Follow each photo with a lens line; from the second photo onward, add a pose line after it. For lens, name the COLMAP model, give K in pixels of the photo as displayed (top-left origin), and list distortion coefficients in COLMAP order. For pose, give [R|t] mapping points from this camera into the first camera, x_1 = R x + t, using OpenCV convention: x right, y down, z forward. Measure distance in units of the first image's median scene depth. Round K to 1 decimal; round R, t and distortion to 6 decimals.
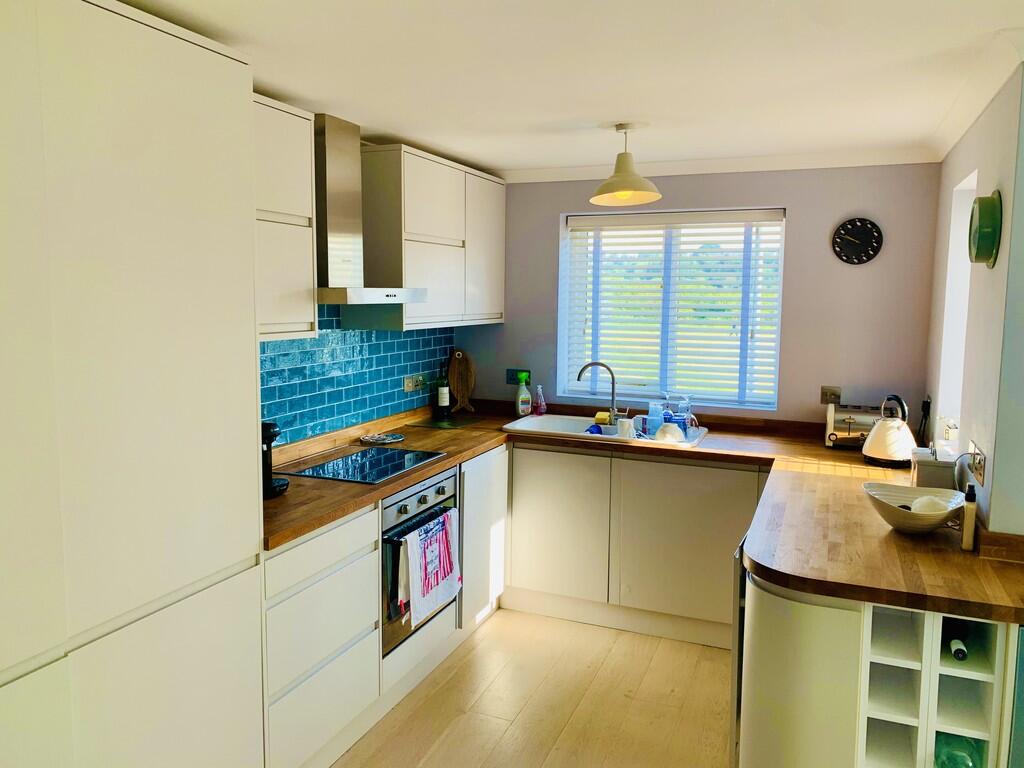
lens RADIAL K [[769.2, 0, 511.6], [0, 769.2, 375.6], [0, 0, 1]] dist [0.005500, 0.000078]
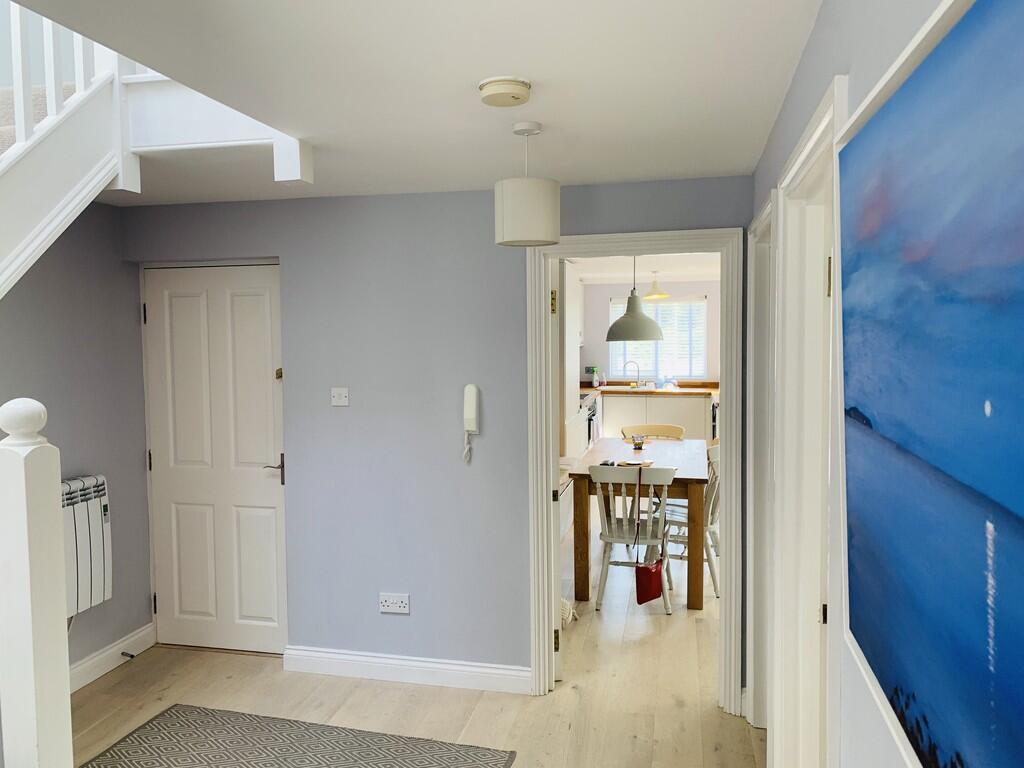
lens RADIAL K [[769.2, 0, 511.6], [0, 769.2, 375.6], [0, 0, 1]] dist [0.005500, 0.000078]
pose [[0.986114, -0.025569, 0.164087, -0.899566], [0.034351, 0.998112, -0.050909, 0.188515], [-0.162476, 0.055838, 0.985131, -1.764735]]
